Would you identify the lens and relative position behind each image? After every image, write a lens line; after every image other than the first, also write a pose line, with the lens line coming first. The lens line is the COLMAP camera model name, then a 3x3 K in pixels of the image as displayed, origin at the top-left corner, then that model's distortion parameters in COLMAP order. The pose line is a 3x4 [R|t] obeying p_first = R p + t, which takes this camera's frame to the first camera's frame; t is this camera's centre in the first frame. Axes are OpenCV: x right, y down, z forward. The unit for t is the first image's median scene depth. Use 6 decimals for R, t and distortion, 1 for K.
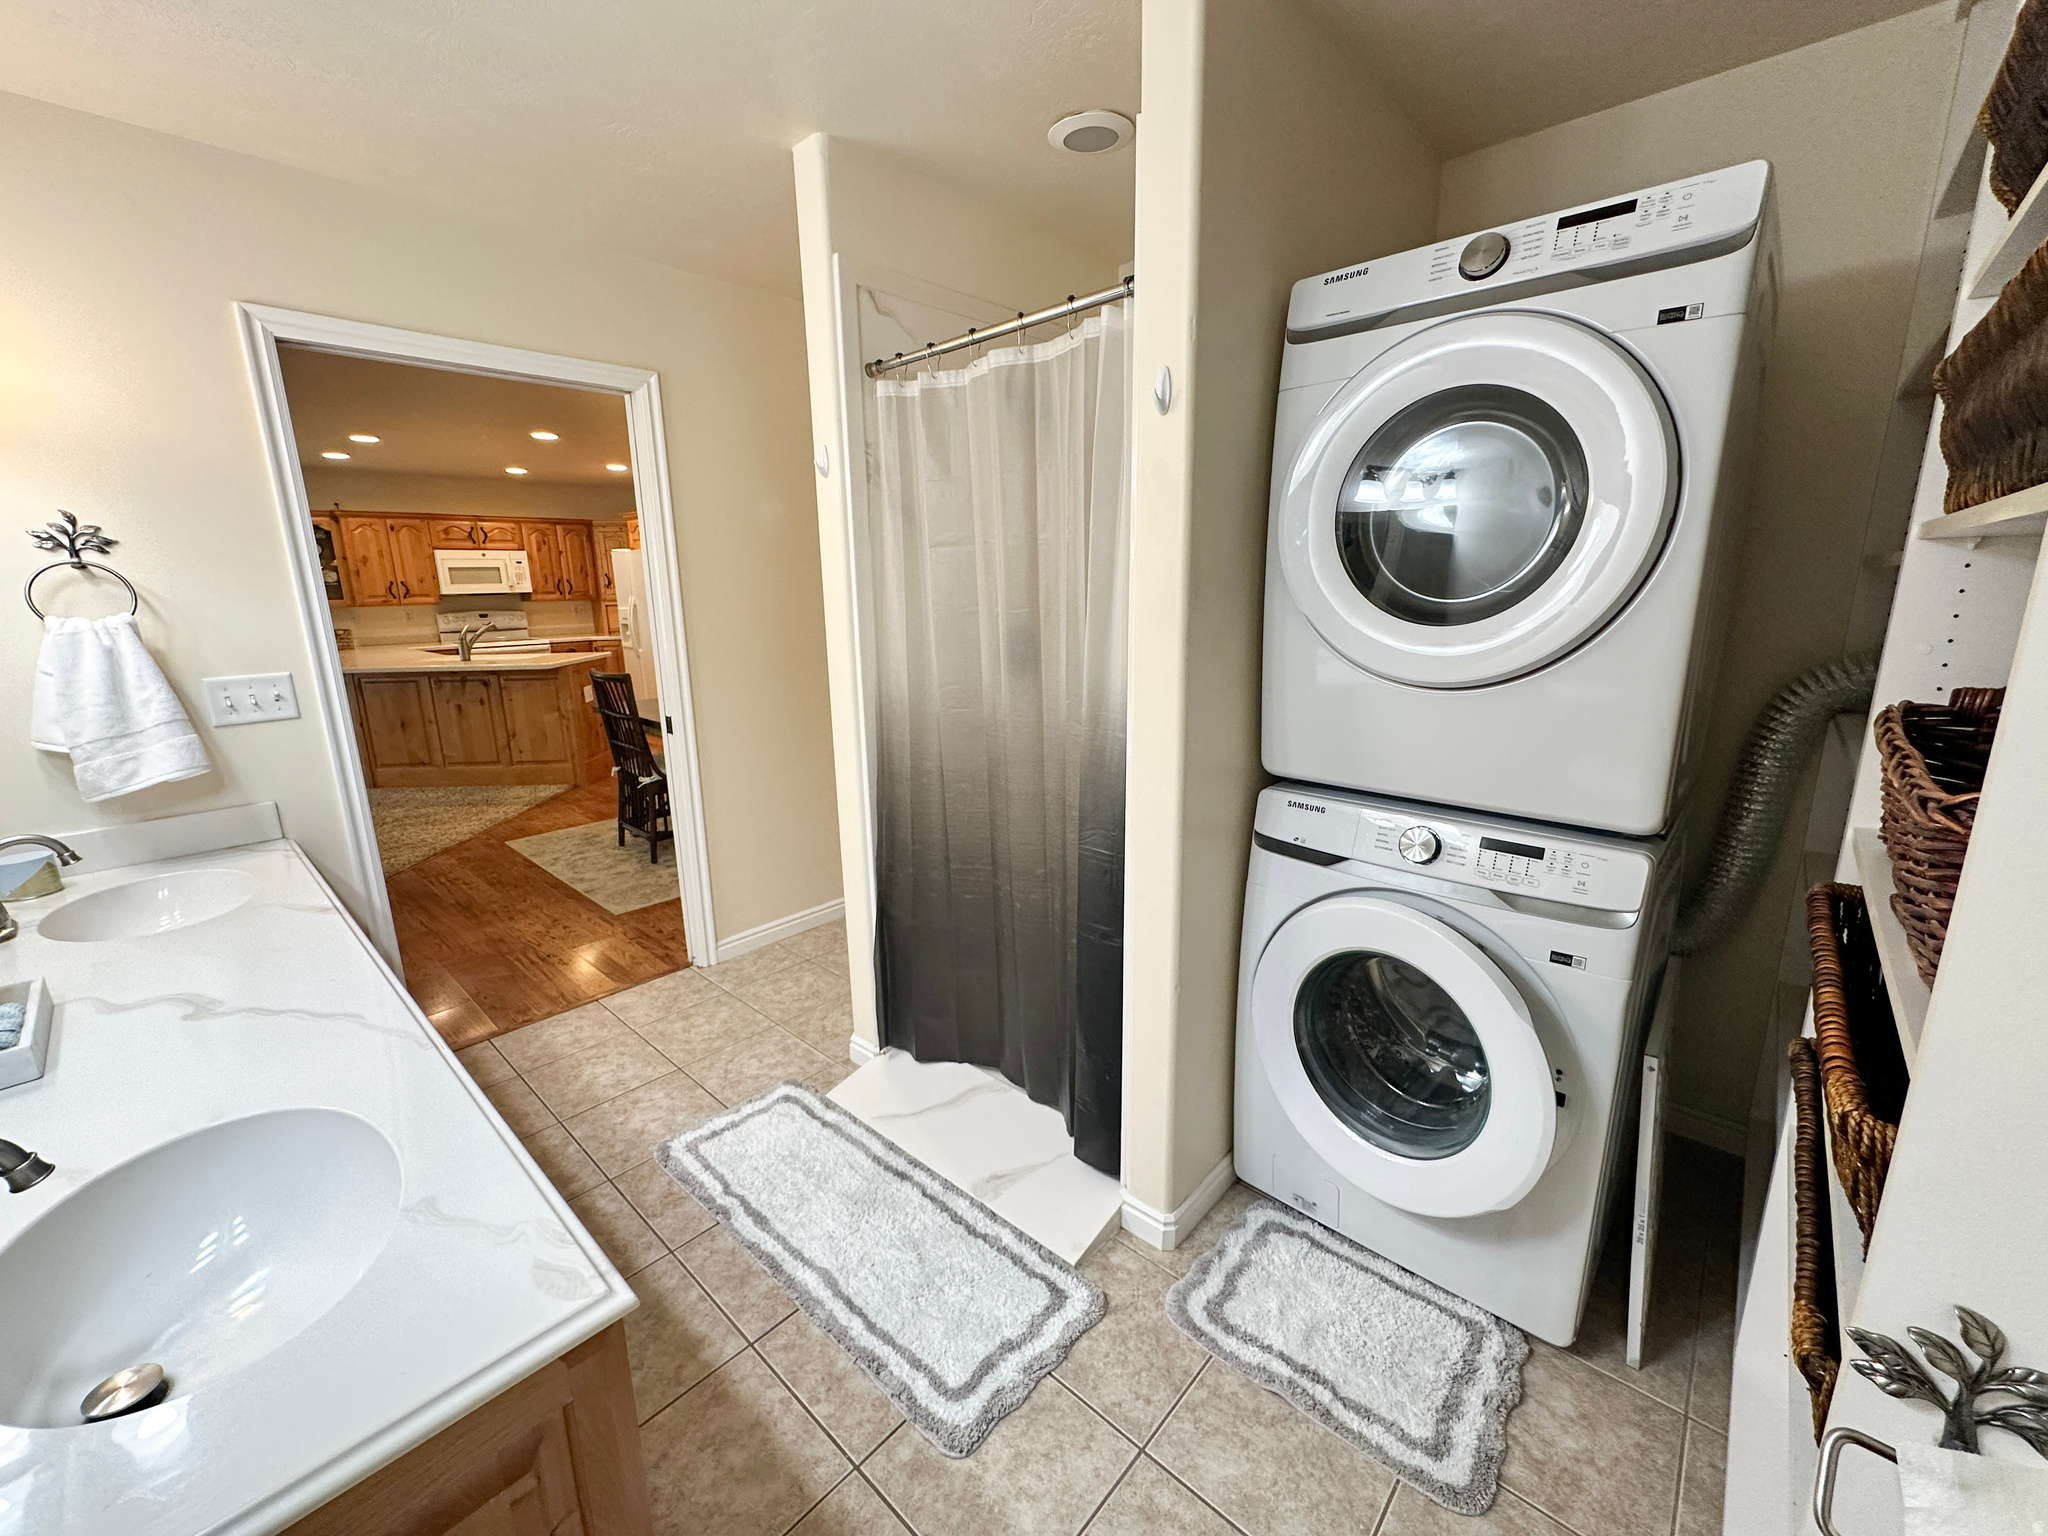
lens RADIAL K [[809.9, 0, 1024.0], [0, 809.9, 768.0], [0, 0, 1]] dist [0.002132, 0.000312]
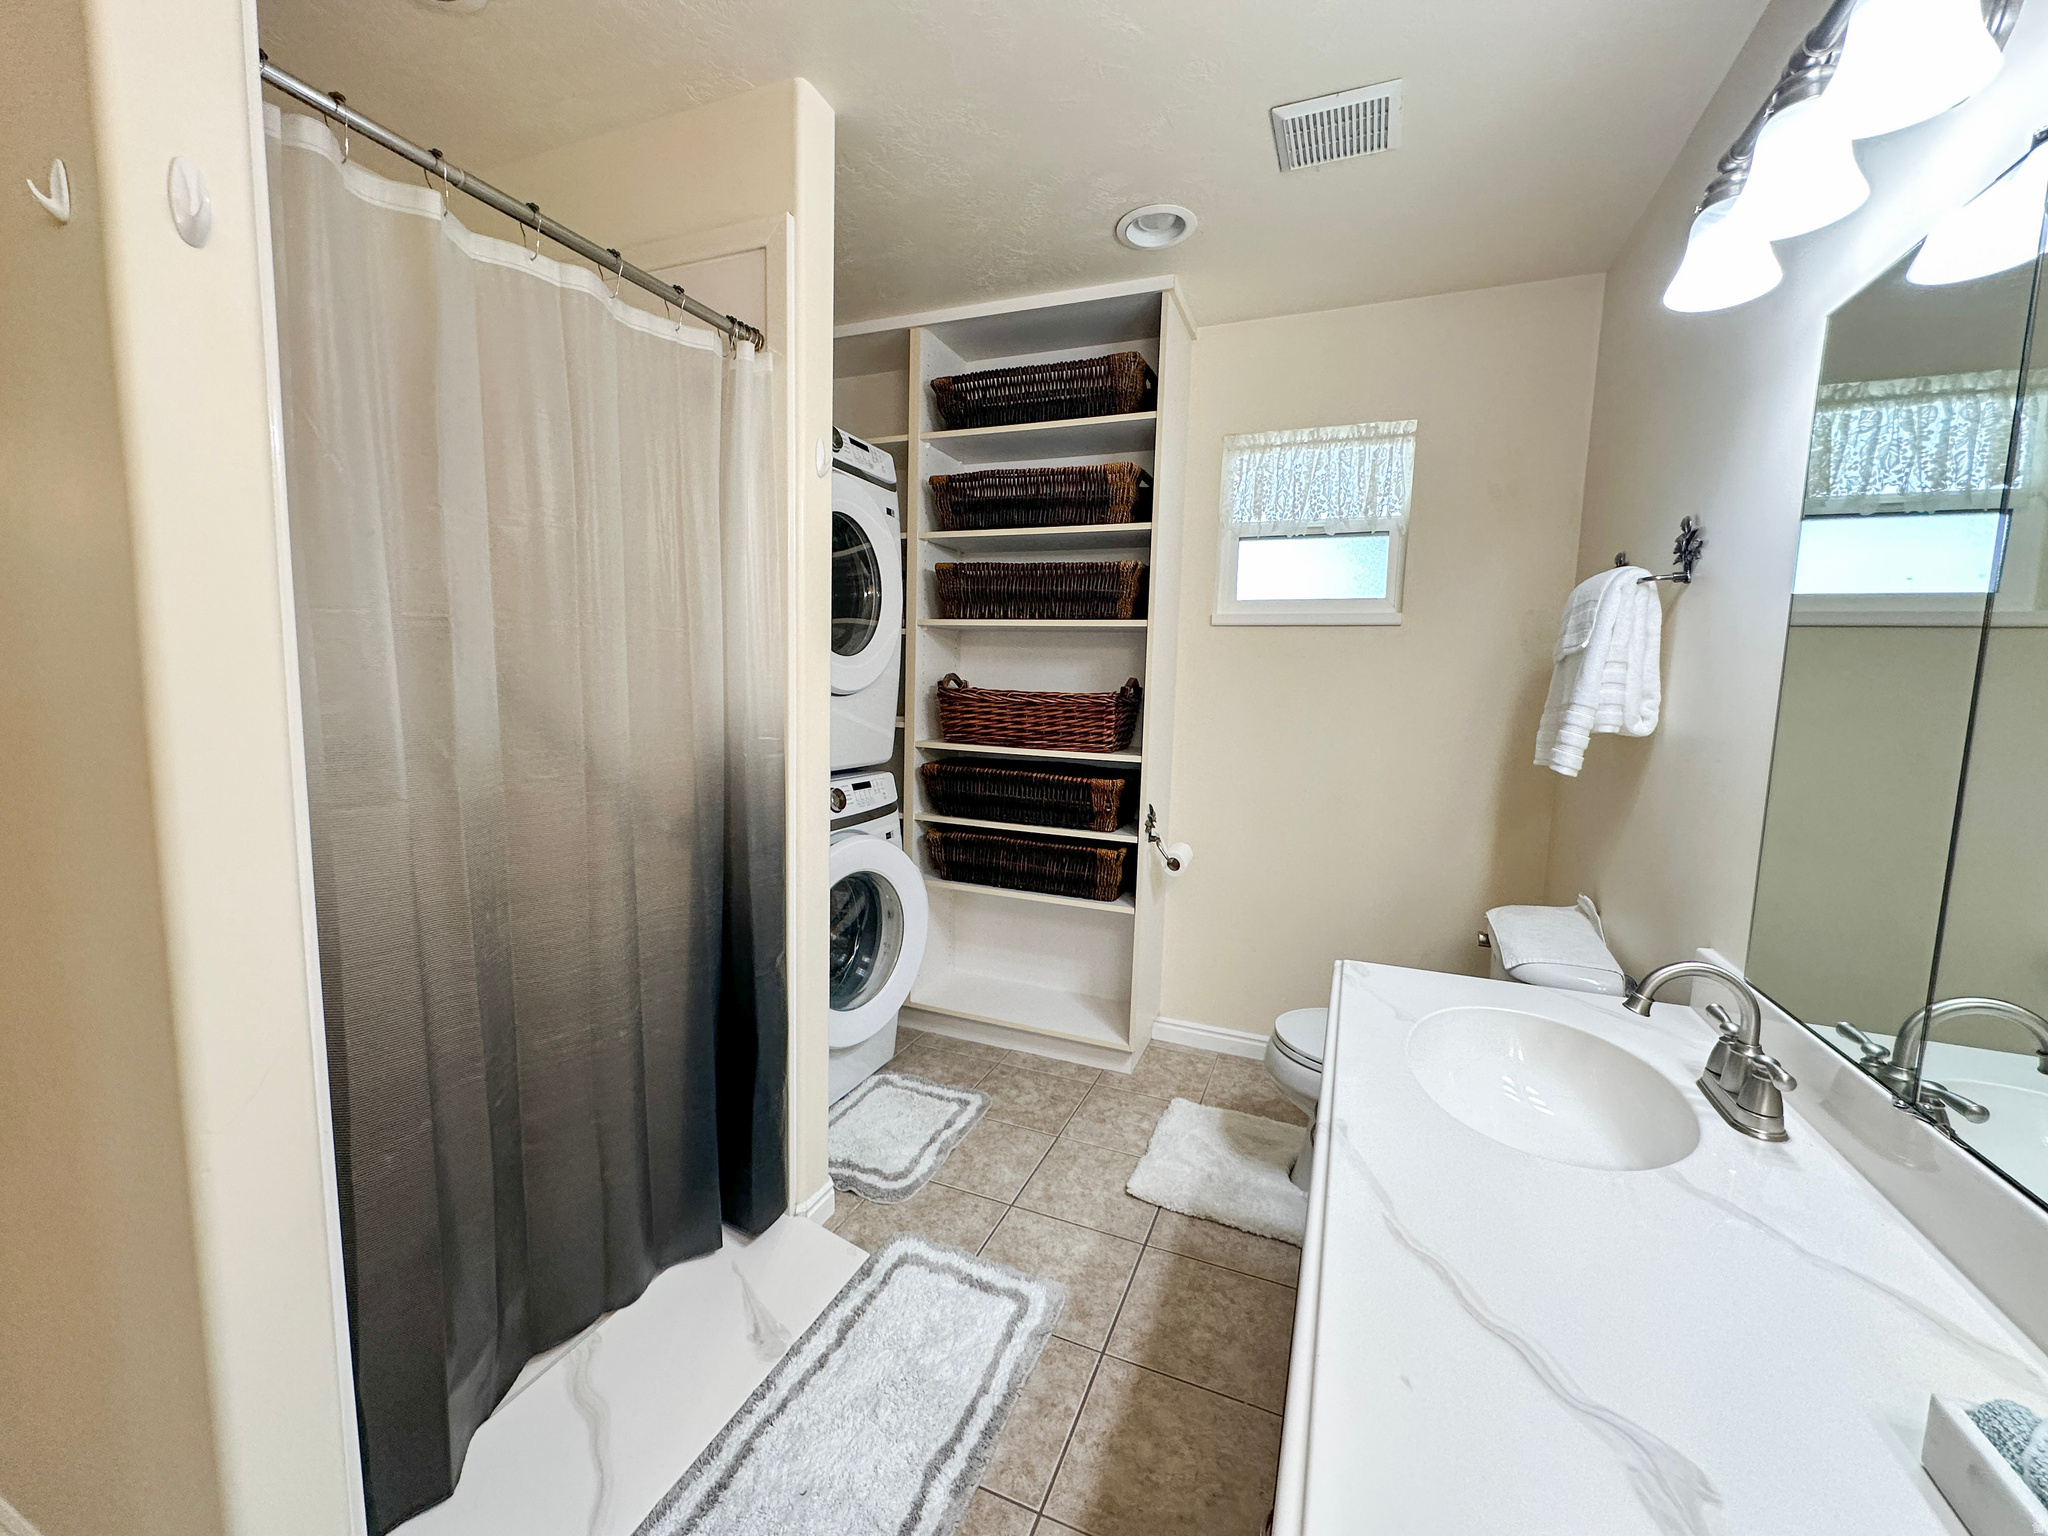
lens RADIAL K [[809.9, 0, 1024.0], [0, 809.9, 768.0], [0, 0, 1]] dist [0.002132, 0.000312]
pose [[-0.333638, -0.096483, 0.937751, -1.087776], [0.183874, 0.968983, 0.165116, -0.153043], [-0.924595, 0.227516, -0.305549, 1.170135]]
